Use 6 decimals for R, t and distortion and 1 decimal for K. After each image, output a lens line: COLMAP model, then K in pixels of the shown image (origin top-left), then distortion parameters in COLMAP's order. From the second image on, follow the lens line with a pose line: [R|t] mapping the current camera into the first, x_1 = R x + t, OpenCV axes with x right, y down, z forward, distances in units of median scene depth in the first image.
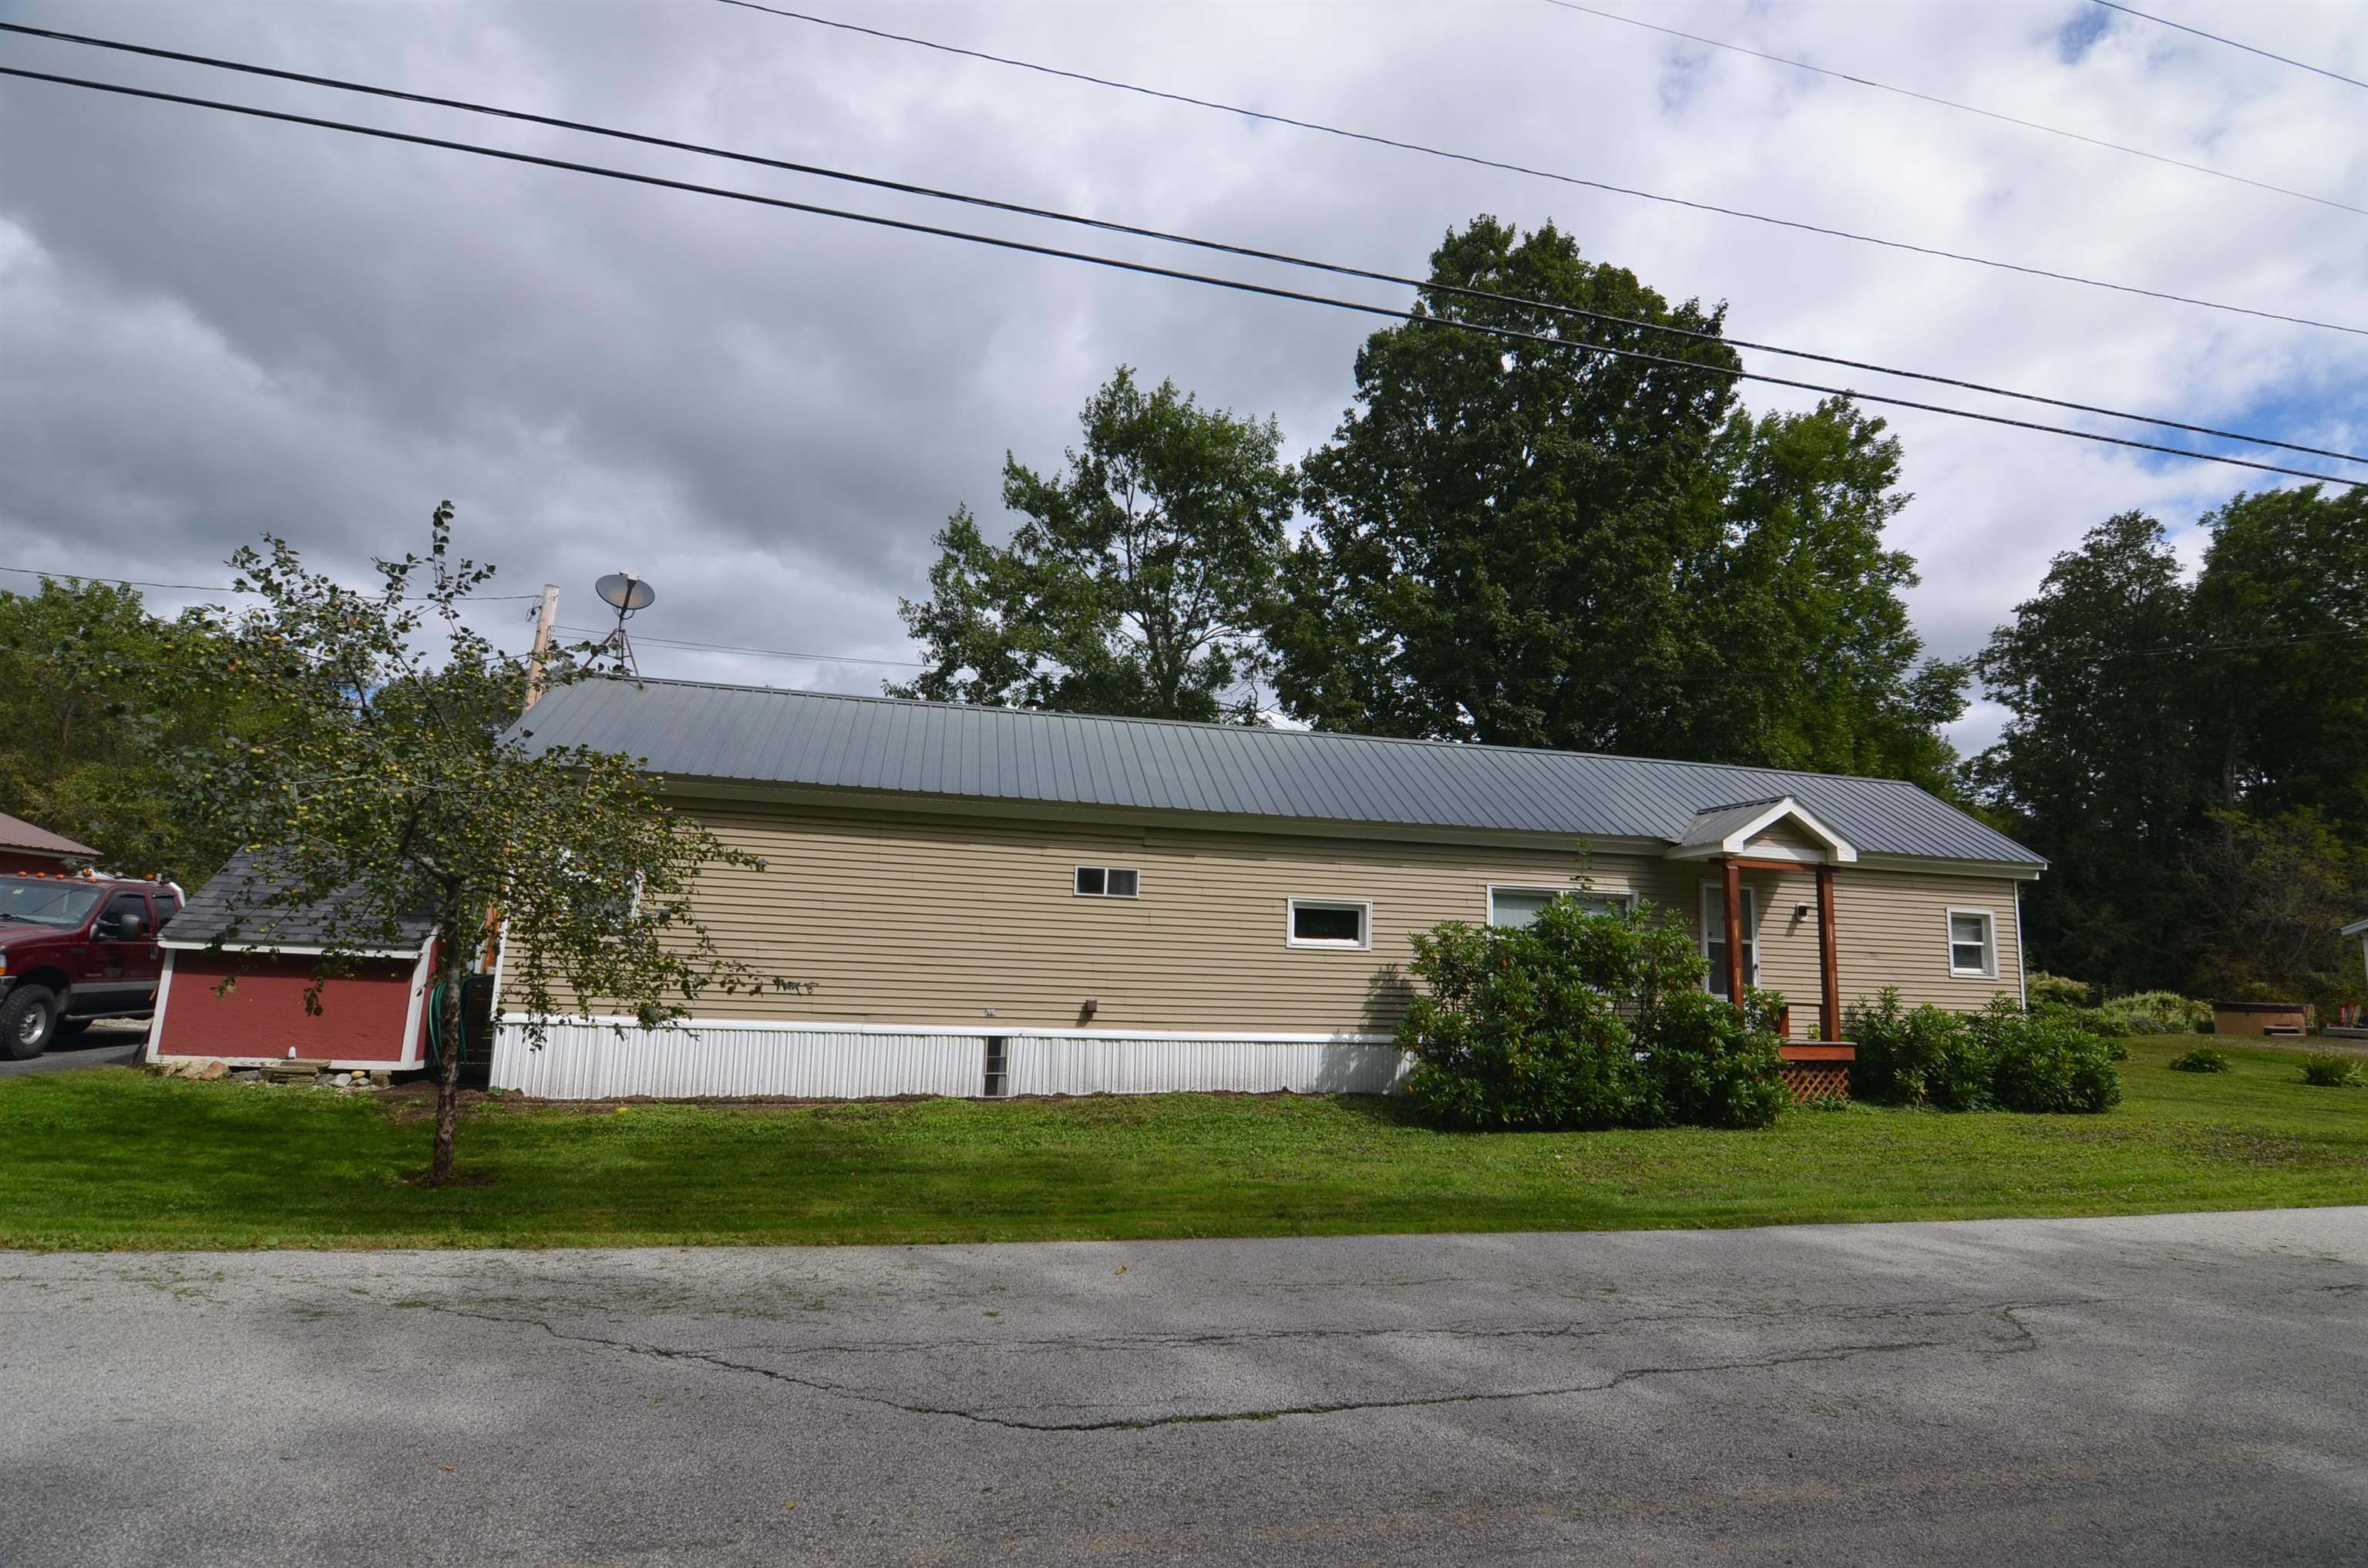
lens RADIAL K [[1134.6, 0, 1185.6], [0, 1134.6, 786.4], [0, 0, 1]] dist [-0.004601, -0.001678]
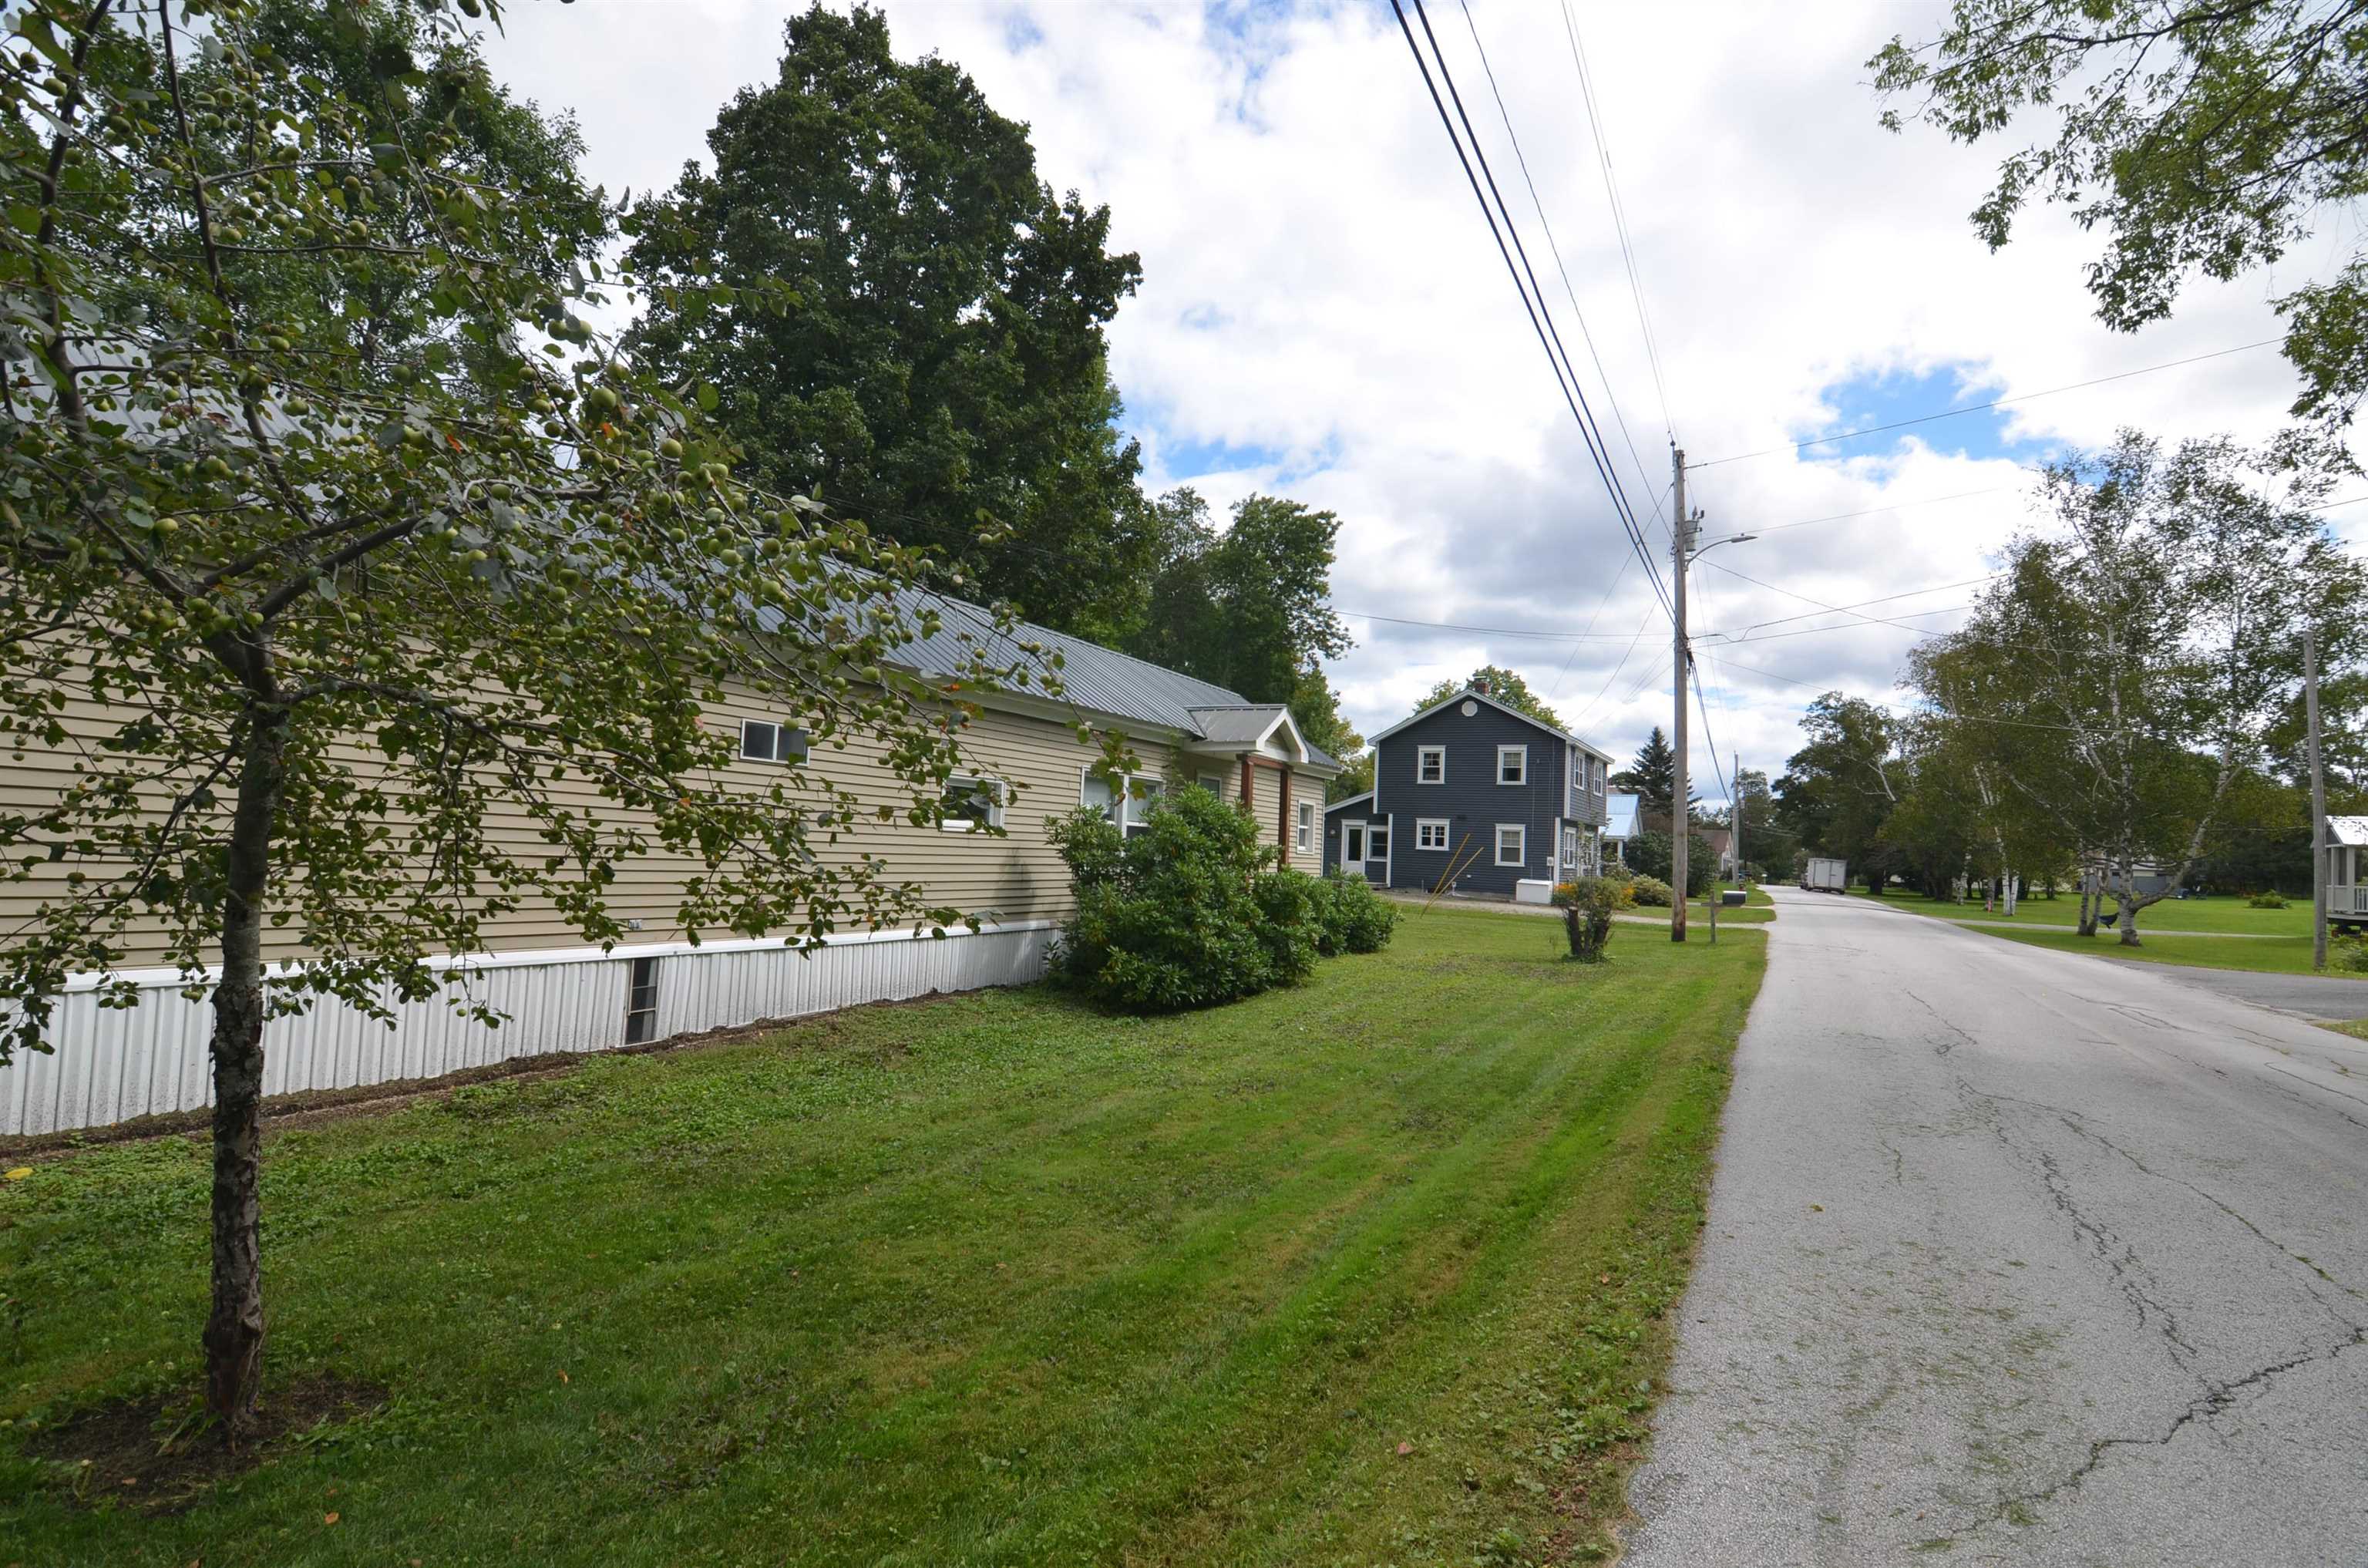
lens RADIAL K [[1134.6, 0, 1185.6], [0, 1134.6, 783.4], [0, 0, 1]] dist [-0.004601, -0.001678]
pose [[0.664240, 0.038621, 0.746521, -0.423422], [-0.133398, 0.988758, 0.067541, 0.023144], [-0.735521, -0.144447, 0.661925, 0.289078]]
